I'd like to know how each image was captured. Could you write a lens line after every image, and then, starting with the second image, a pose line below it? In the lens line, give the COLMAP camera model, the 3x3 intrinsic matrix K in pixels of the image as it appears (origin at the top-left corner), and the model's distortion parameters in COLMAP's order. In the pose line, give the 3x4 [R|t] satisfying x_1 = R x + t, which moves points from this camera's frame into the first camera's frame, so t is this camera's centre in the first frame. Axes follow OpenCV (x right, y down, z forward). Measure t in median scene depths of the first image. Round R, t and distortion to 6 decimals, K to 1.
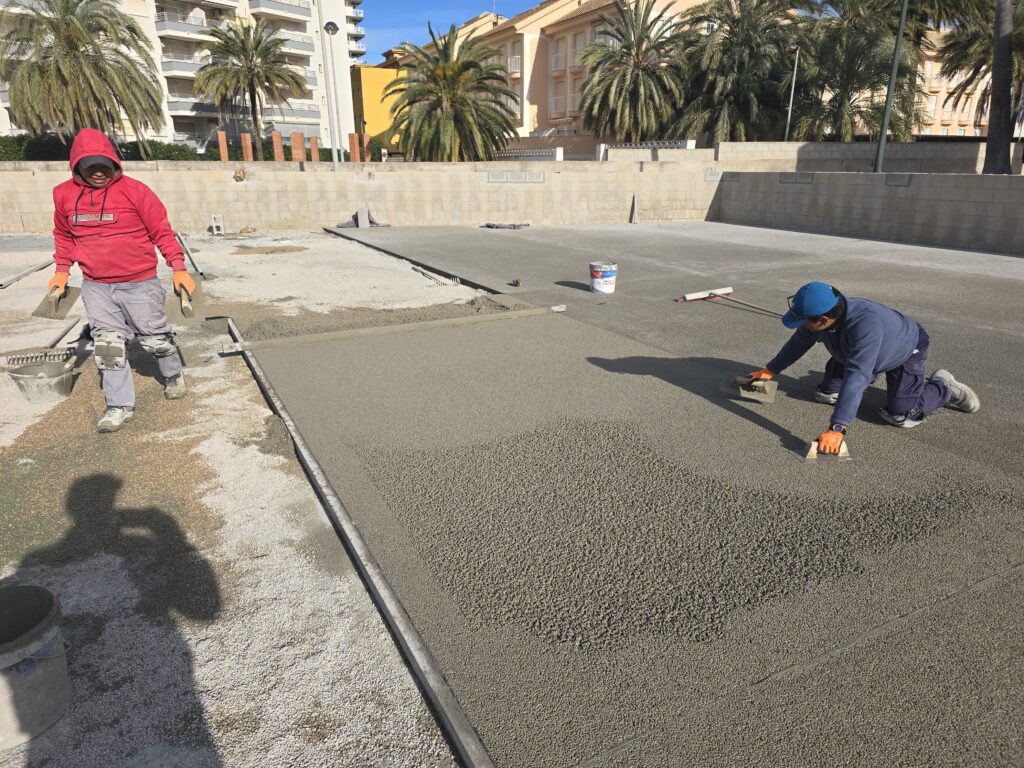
lens RADIAL K [[687.0, 0, 520.2], [0, 687.0, 379.2], [0, 0, 1]] dist [0.047493, -0.033112]
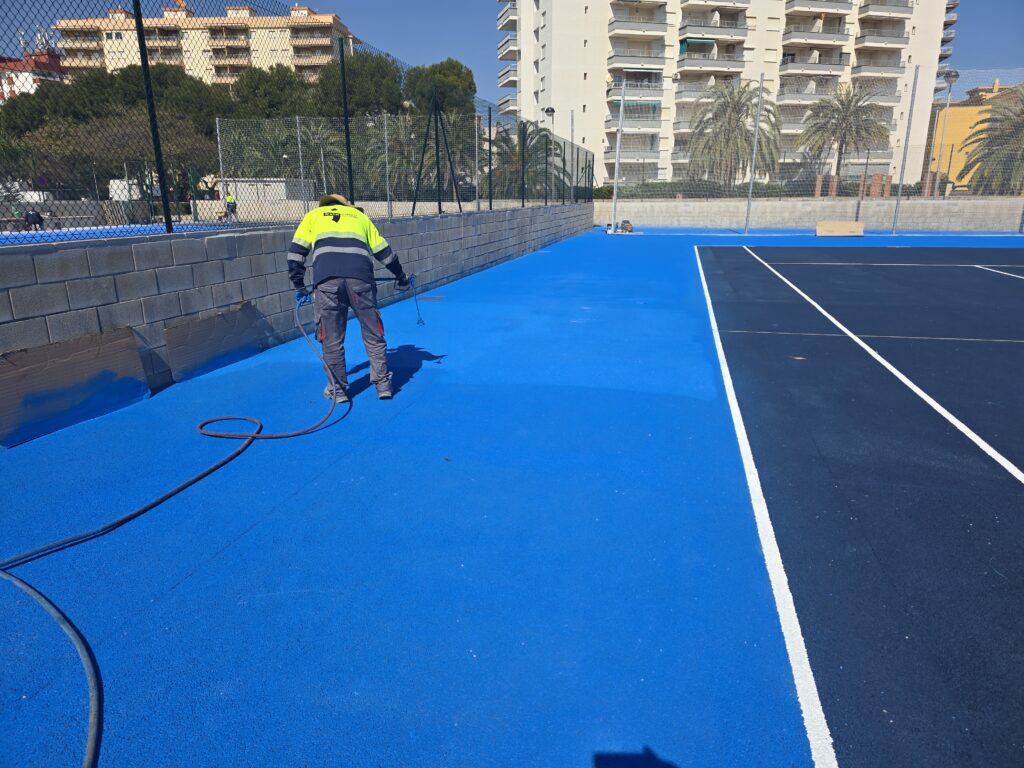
lens RADIAL K [[687.0, 0, 516.1], [0, 687.0, 389.8], [0, 0, 1]] dist [0.047493, -0.033112]
pose [[0.756703, 0.172678, -0.630542, 0.050044], [-0.190353, 0.980893, 0.040185, 0.101194], [0.625433, 0.089618, 0.775114, -0.341127]]
